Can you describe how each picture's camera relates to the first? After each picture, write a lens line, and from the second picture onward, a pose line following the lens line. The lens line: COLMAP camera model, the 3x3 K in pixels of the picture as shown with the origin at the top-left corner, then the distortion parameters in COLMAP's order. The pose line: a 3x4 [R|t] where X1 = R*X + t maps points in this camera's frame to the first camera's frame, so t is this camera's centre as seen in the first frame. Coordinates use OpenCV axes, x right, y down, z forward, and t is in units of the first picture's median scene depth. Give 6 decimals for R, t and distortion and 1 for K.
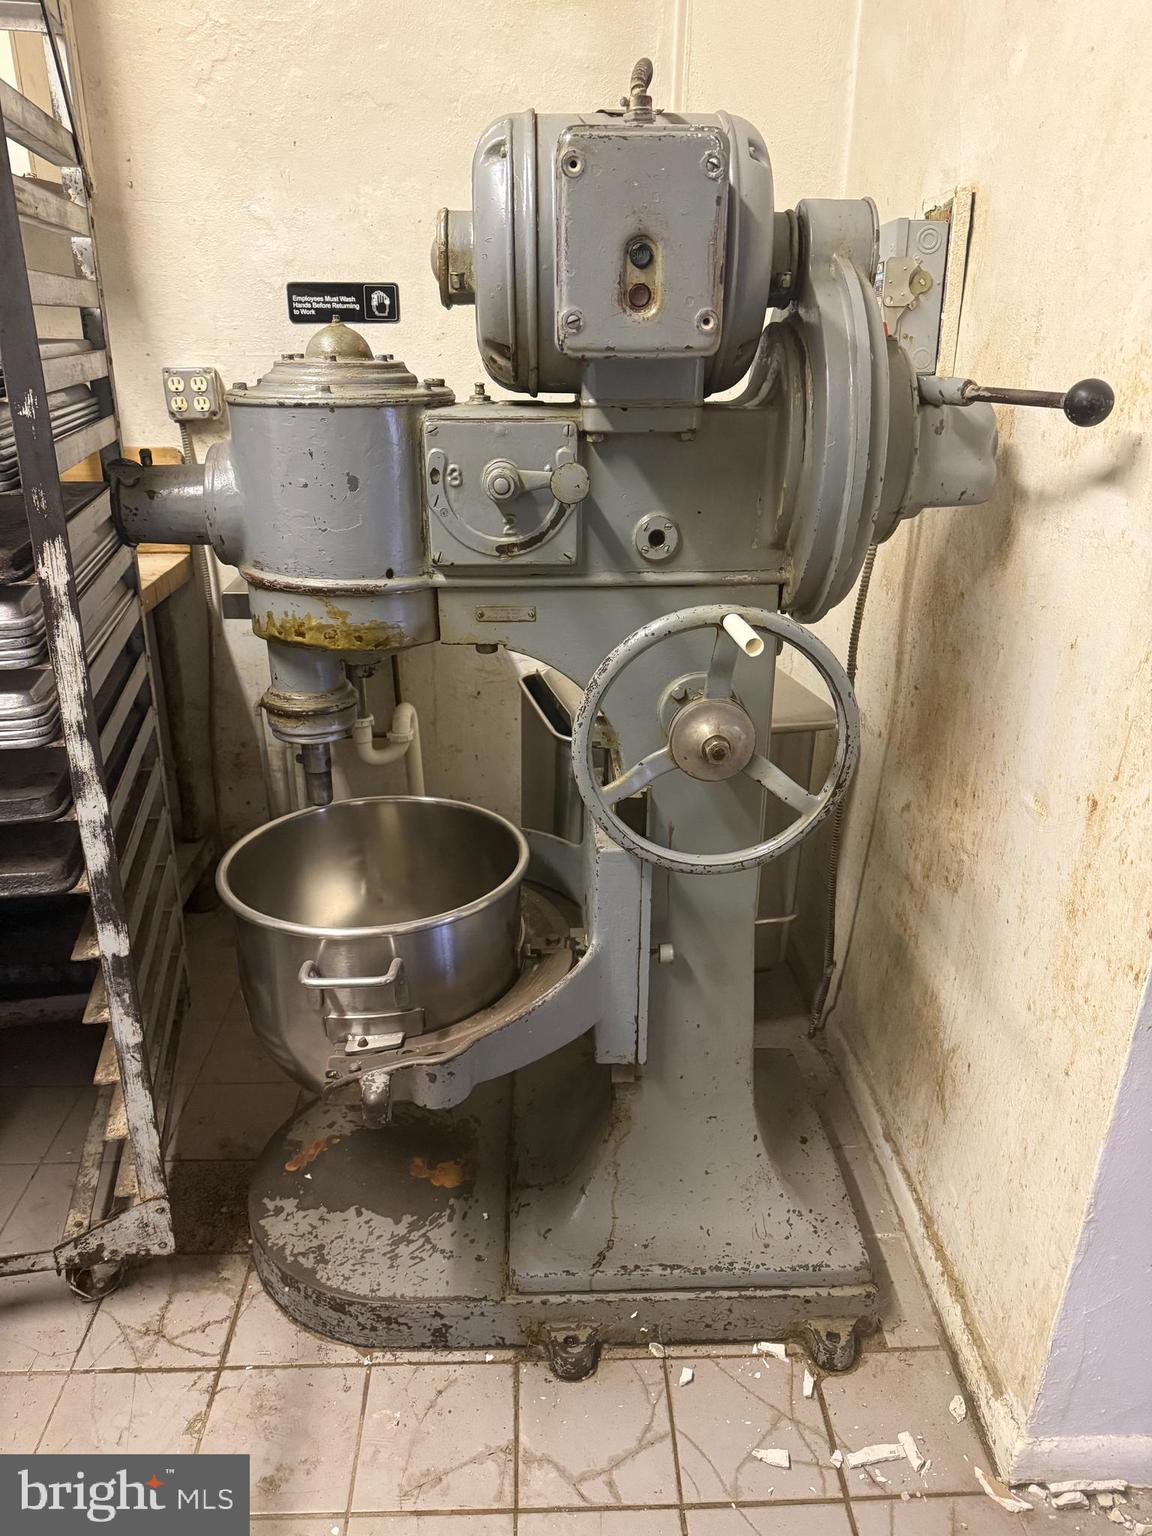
lens RADIAL K [[1059.4, 0, 576.0], [0, 1059.4, 768.0], [0, 0, 1]] dist [0.078640, -0.090052]
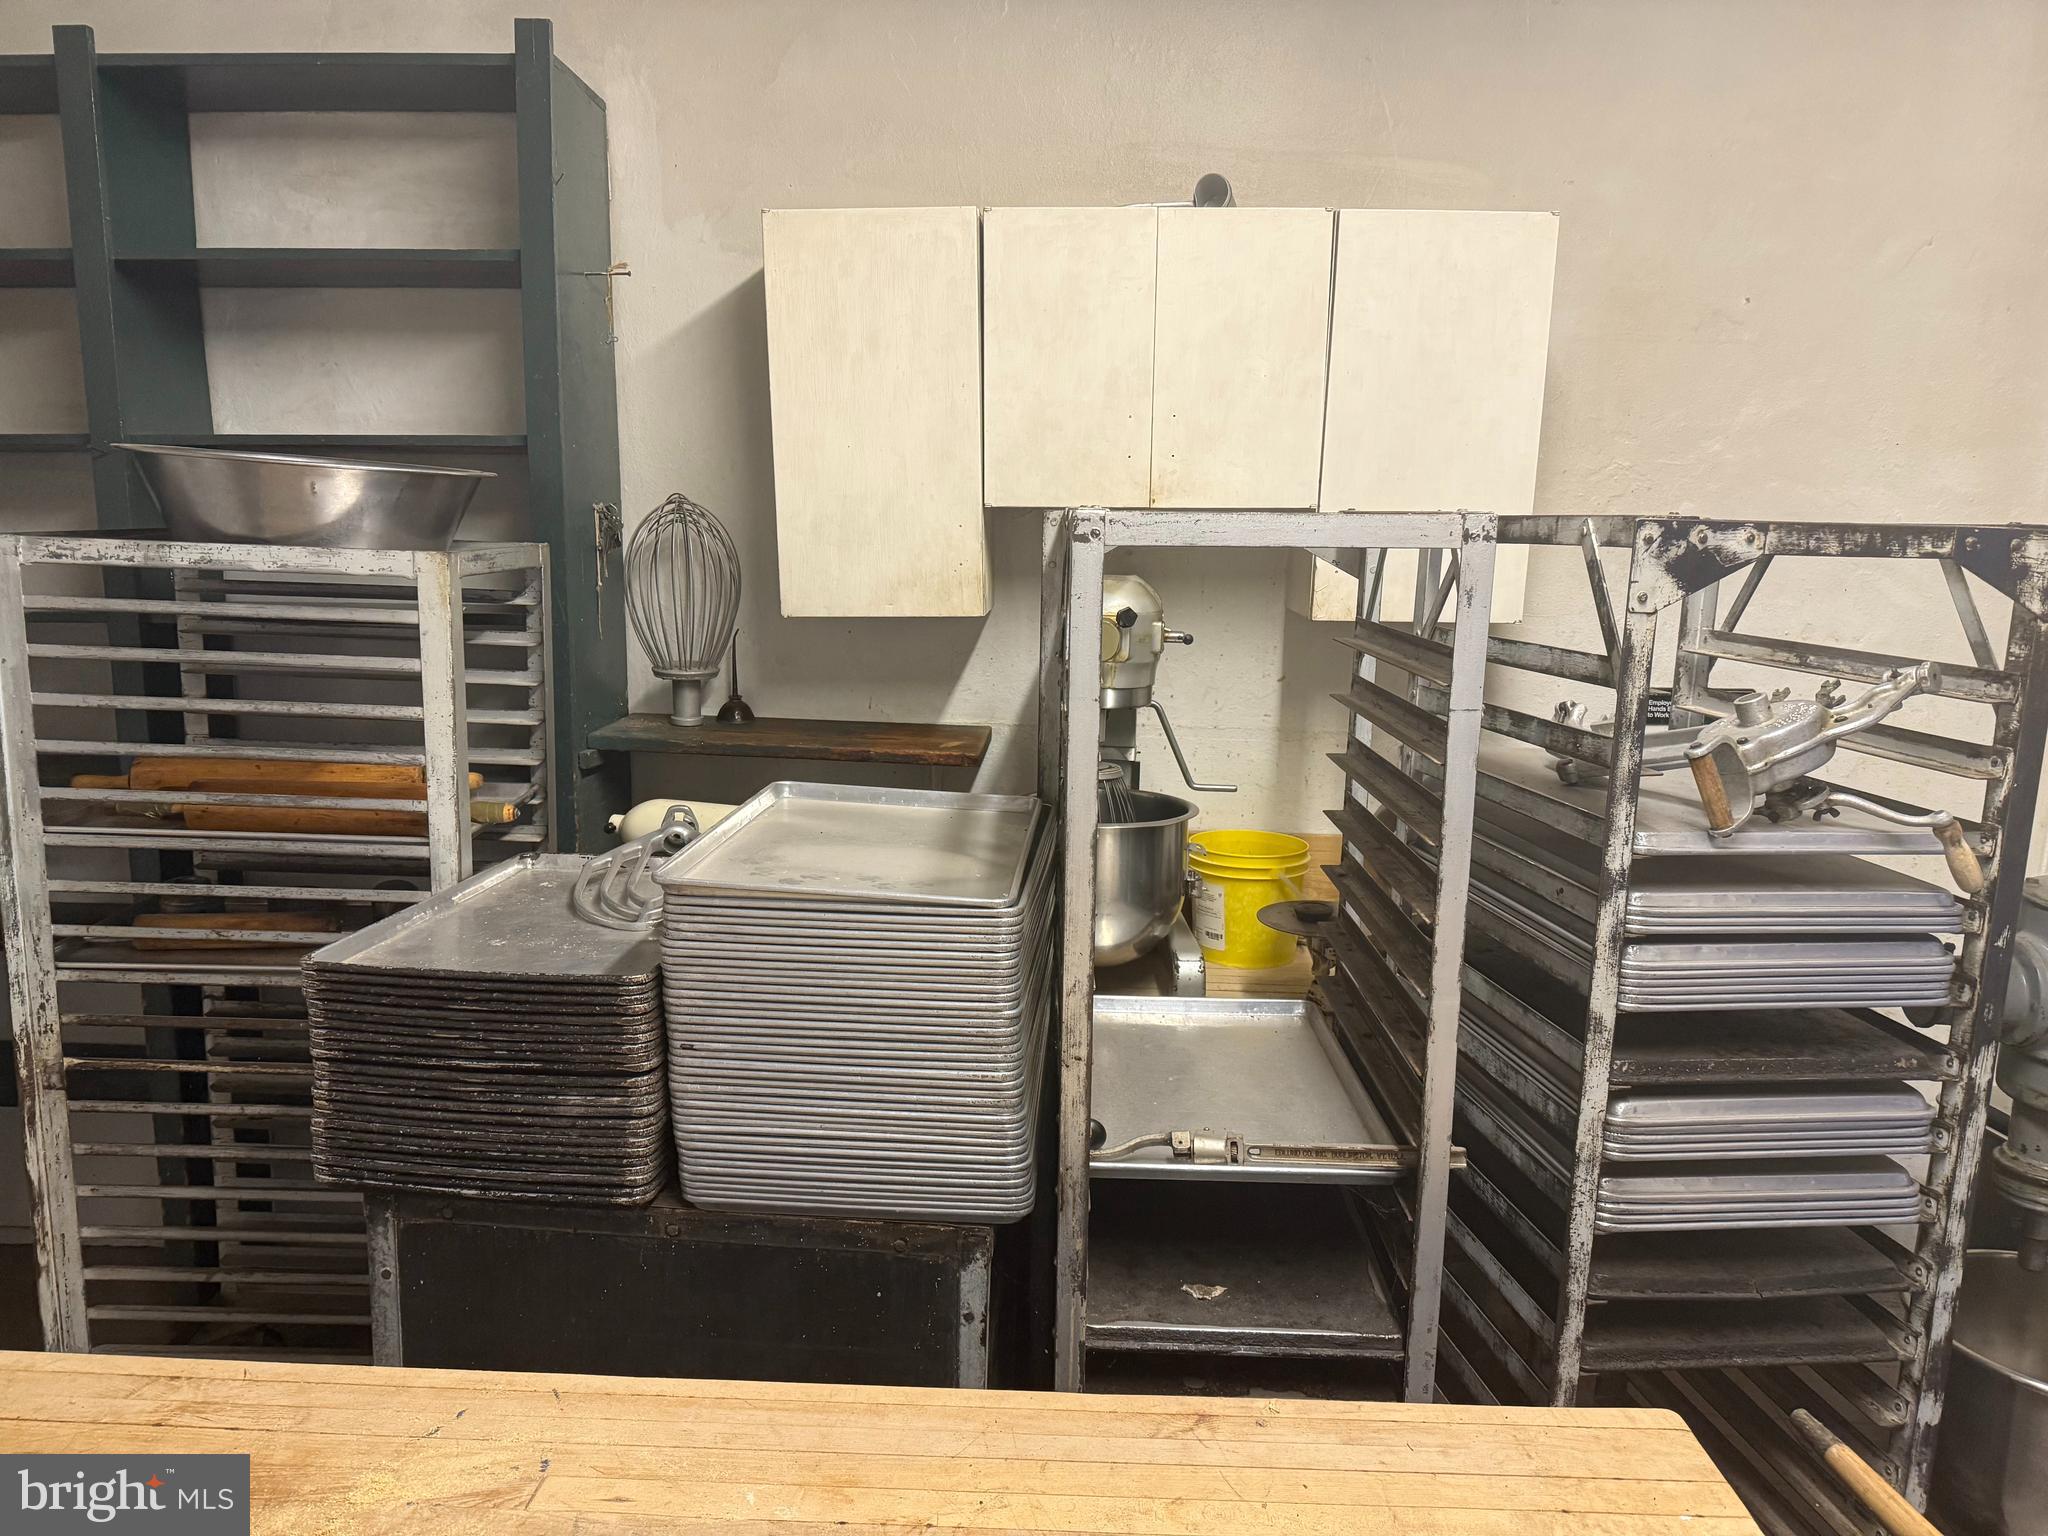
lens RADIAL K [[1453.3, 0, 985.1], [0, 1453.3, 769.0], [0, 0, 1]] dist [-0.000615, -0.006070]
pose [[0.996369, 0.023053, -0.081960, -1.326460], [-0.039555, 0.977786, -0.205838, -0.128398], [0.075394, 0.208332, 0.975148, -0.604398]]
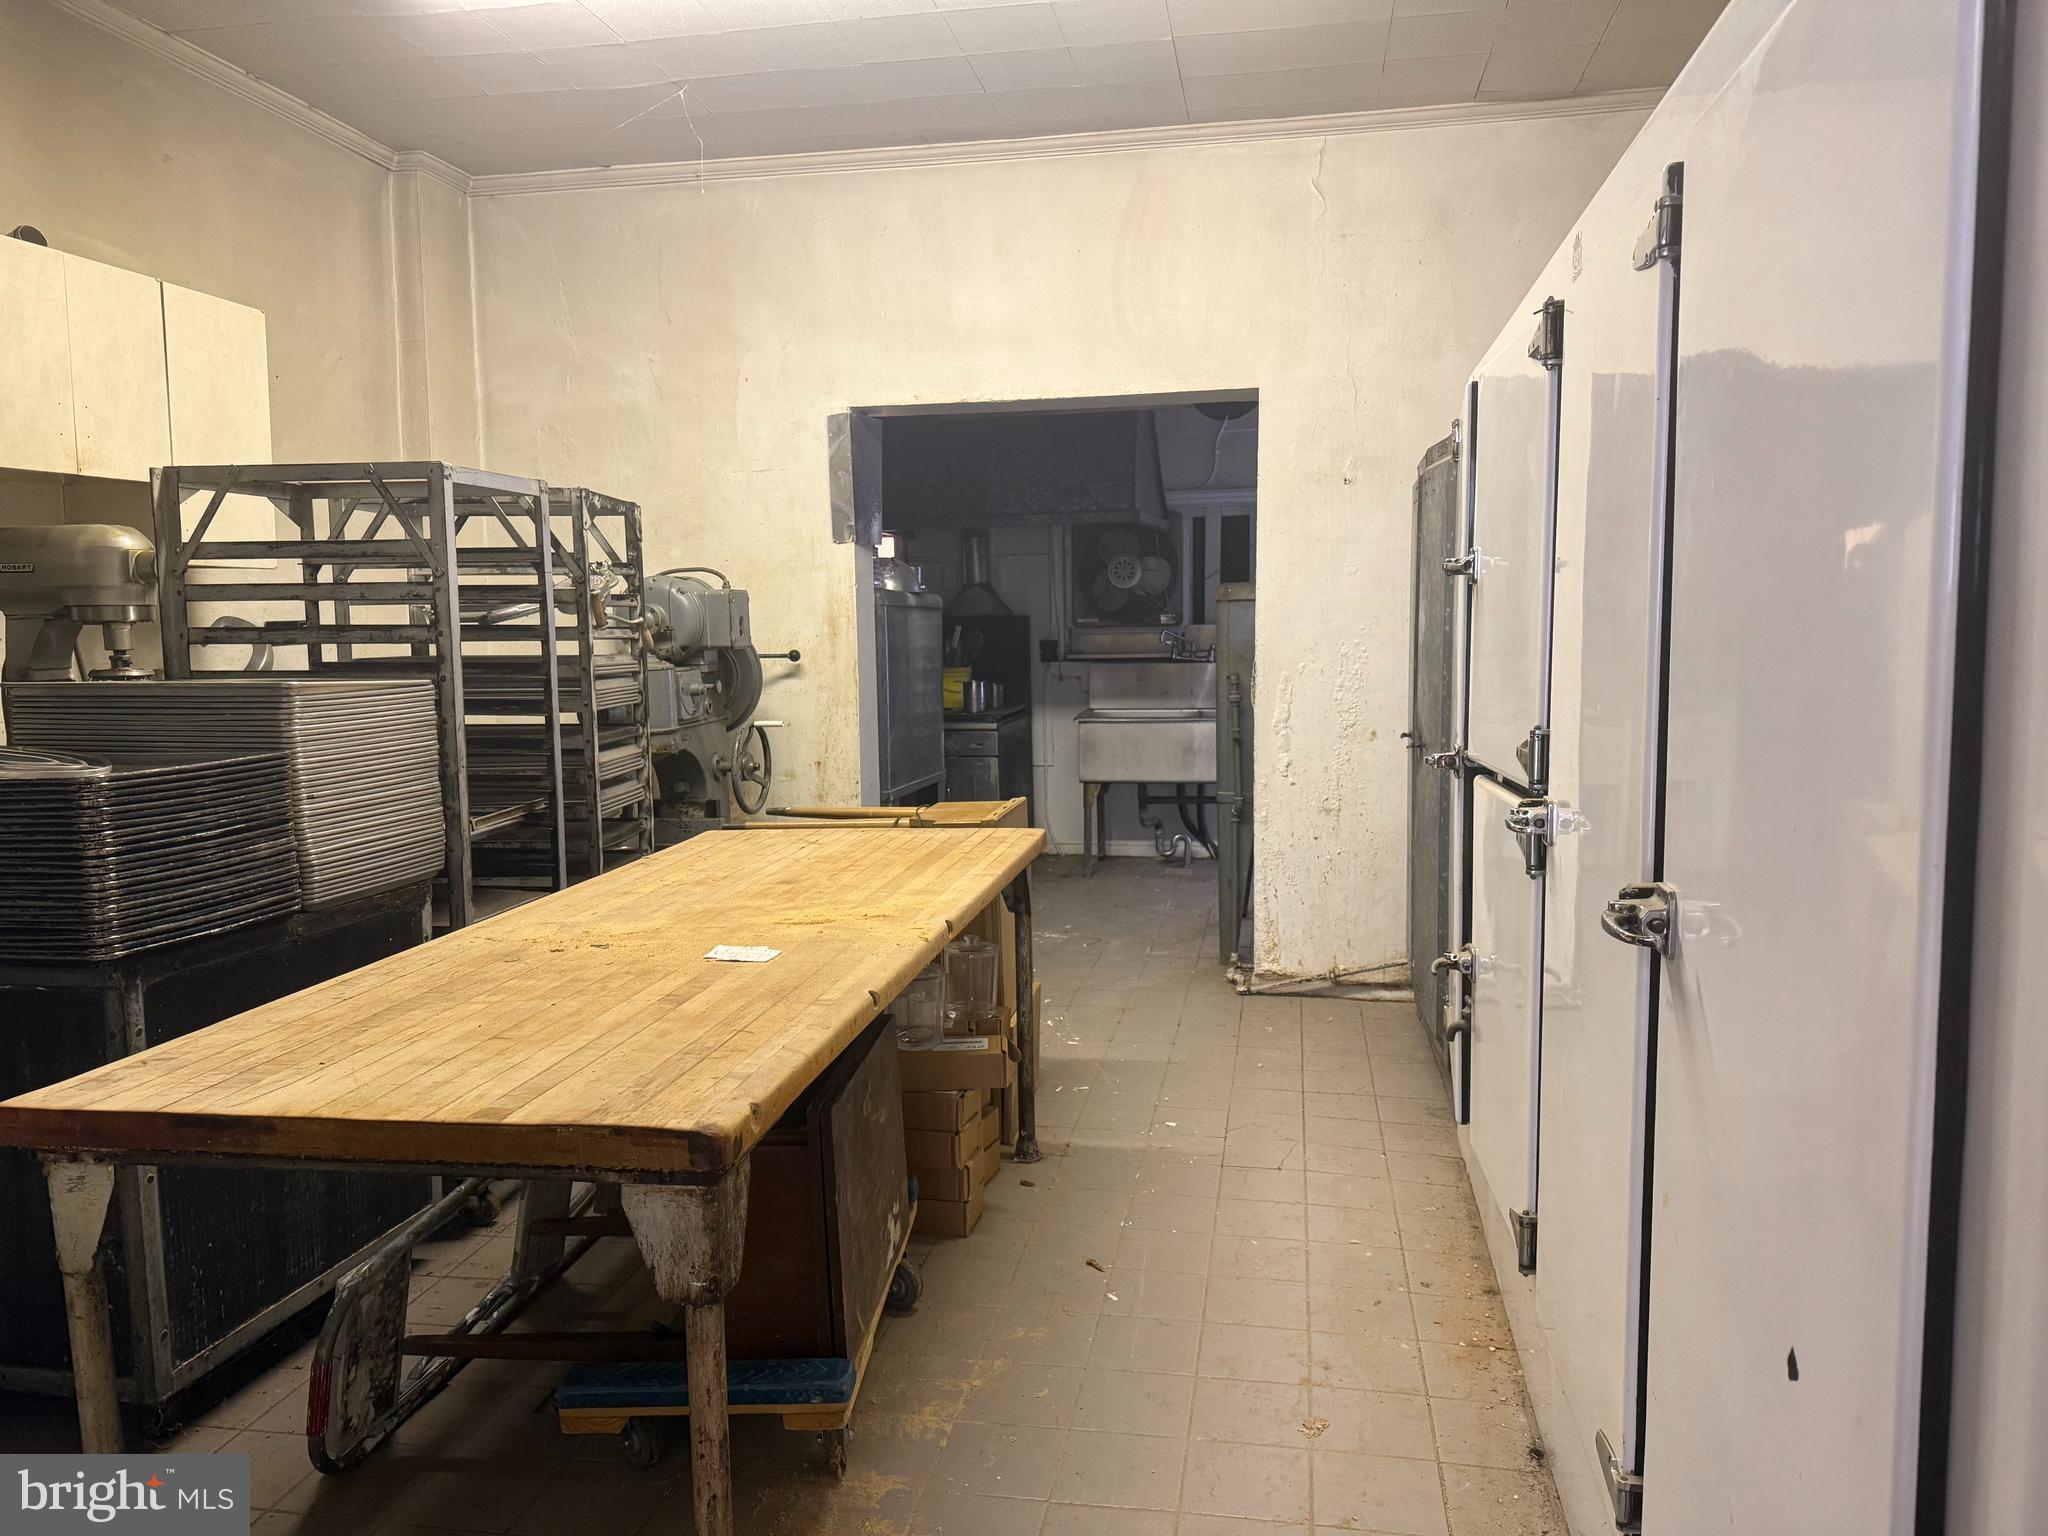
lens RADIAL K [[1412.5, 0, 1016.7], [0, 1412.5, 759.1], [0, 0, 1]] dist [0.078640, -0.090052]
pose [[0.232543, -0.112589, 0.966047, -3.924190], [0.376930, 0.926082, 0.017198, 0.217312], [-0.896576, 0.360133, 0.257792, -0.707965]]
